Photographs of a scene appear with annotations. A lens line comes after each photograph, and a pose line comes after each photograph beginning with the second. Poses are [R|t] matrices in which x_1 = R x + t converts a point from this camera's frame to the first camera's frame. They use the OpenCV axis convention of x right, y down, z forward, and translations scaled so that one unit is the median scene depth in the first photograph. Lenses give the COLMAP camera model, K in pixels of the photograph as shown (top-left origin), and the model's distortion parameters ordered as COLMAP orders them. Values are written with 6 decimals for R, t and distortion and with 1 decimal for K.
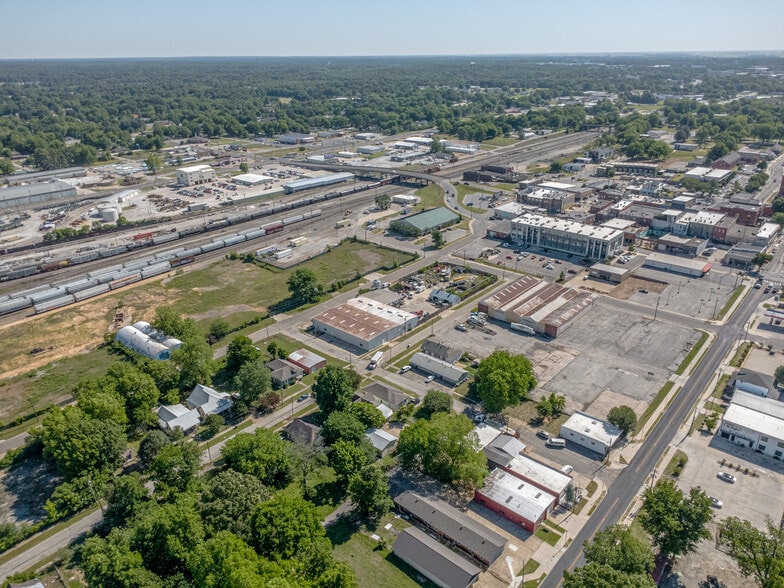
lens RADIAL K [[564.7, 0, 392.8], [0, 564.7, 293.4], [0, 0, 1]] dist [0.002952, 0.003727]
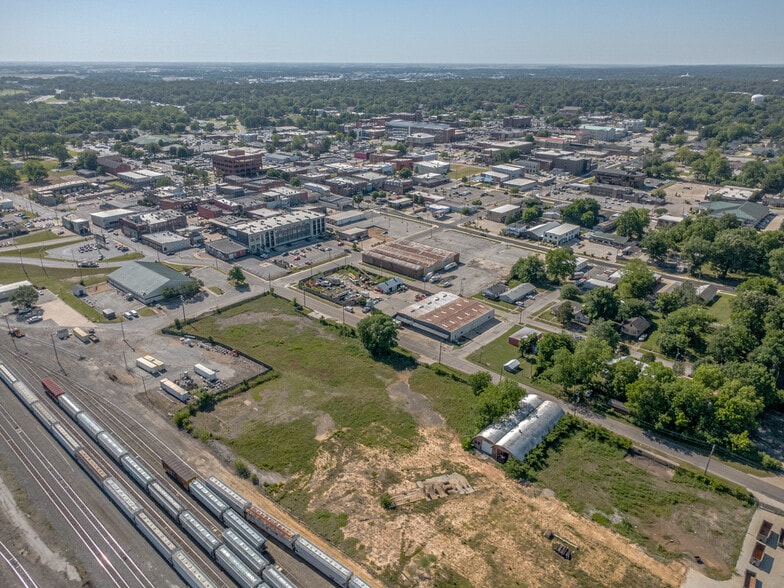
lens RADIAL K [[564.7, 0, 391.9], [0, 564.7, 293.1], [0, 0, 1]] dist [0.002952, 0.003727]
pose [[0.014543, -0.370459, 0.928735, -0.796300], [0.389247, 0.857660, 0.336014, -0.296789], [-0.921018, 0.356621, 0.156673, 0.714372]]
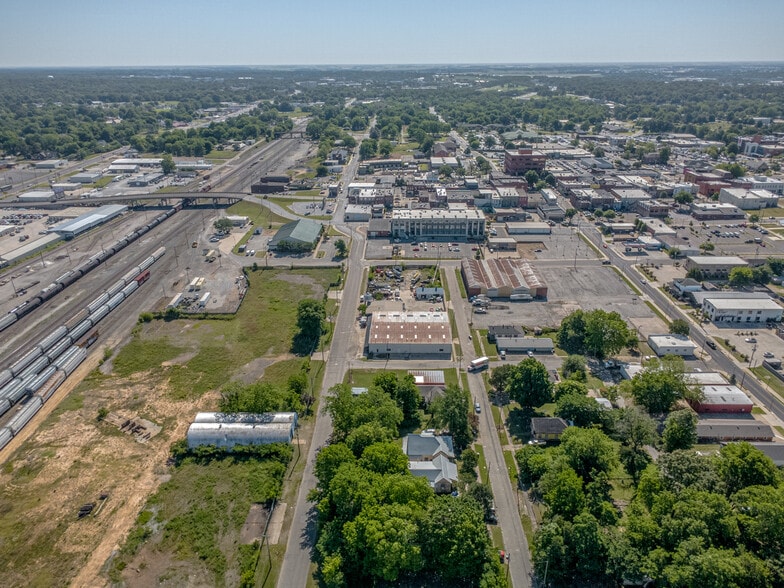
lens RADIAL K [[552.1, 0, 391.8], [0, 552.1, 295.2], [0, 0, 1]] dist [0.003404, 0.000609]
pose [[0.765179, -0.244833, 0.595448, -0.498084], [0.250364, 0.965231, 0.075149, -0.072324], [-0.593144, 0.091576, 0.799872, 0.184551]]
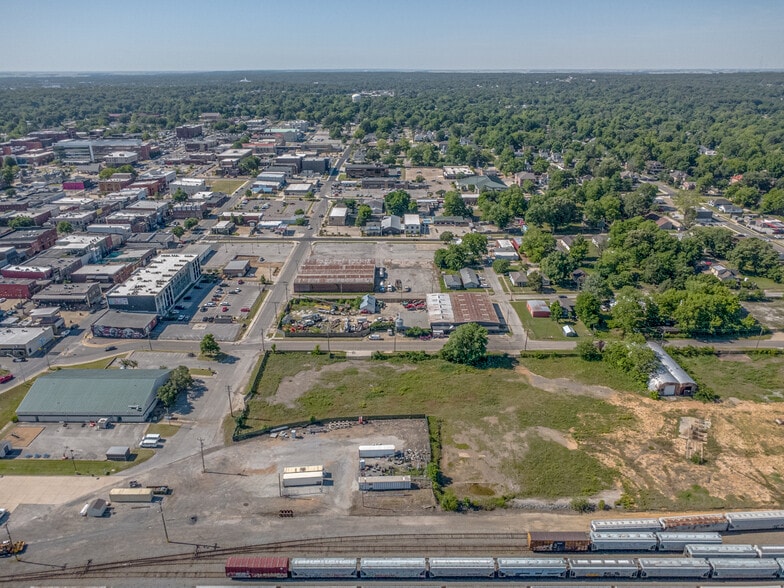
lens RADIAL K [[552.1, 0, 391.3], [0, 552.1, 302.0], [0, 0, 1]] dist [0.003404, 0.000609]
pose [[-0.657343, -0.281558, 0.699018, -0.547420], [0.307480, 0.746649, 0.589891, -0.495418], [-0.688009, 0.602695, -0.404231, 1.181791]]
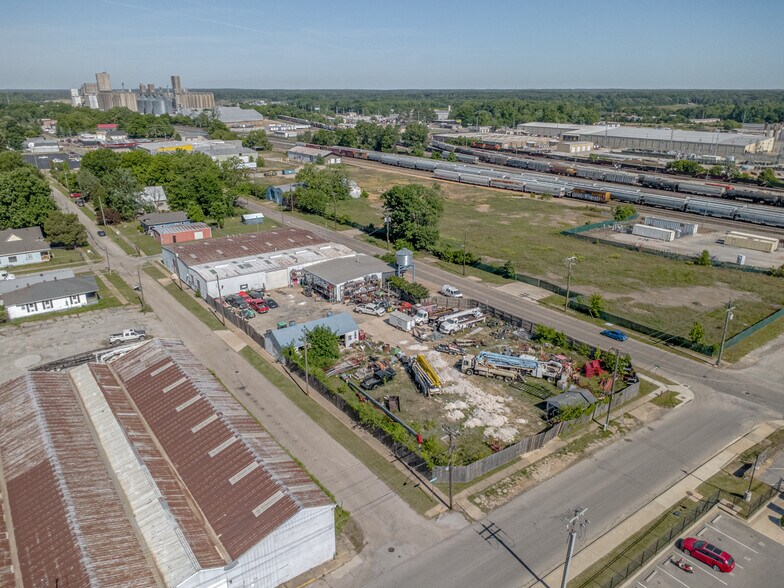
lens RADIAL K [[564.7, 0, 391.9], [0, 564.7, 294.9], [0, 0, 1]] dist [0.002952, 0.003727]
pose [[-0.214238, 0.346466, -0.913271, 0.324556], [-0.384164, 0.829745, 0.404898, -0.142982], [0.898065, 0.437590, -0.044663, 0.899634]]
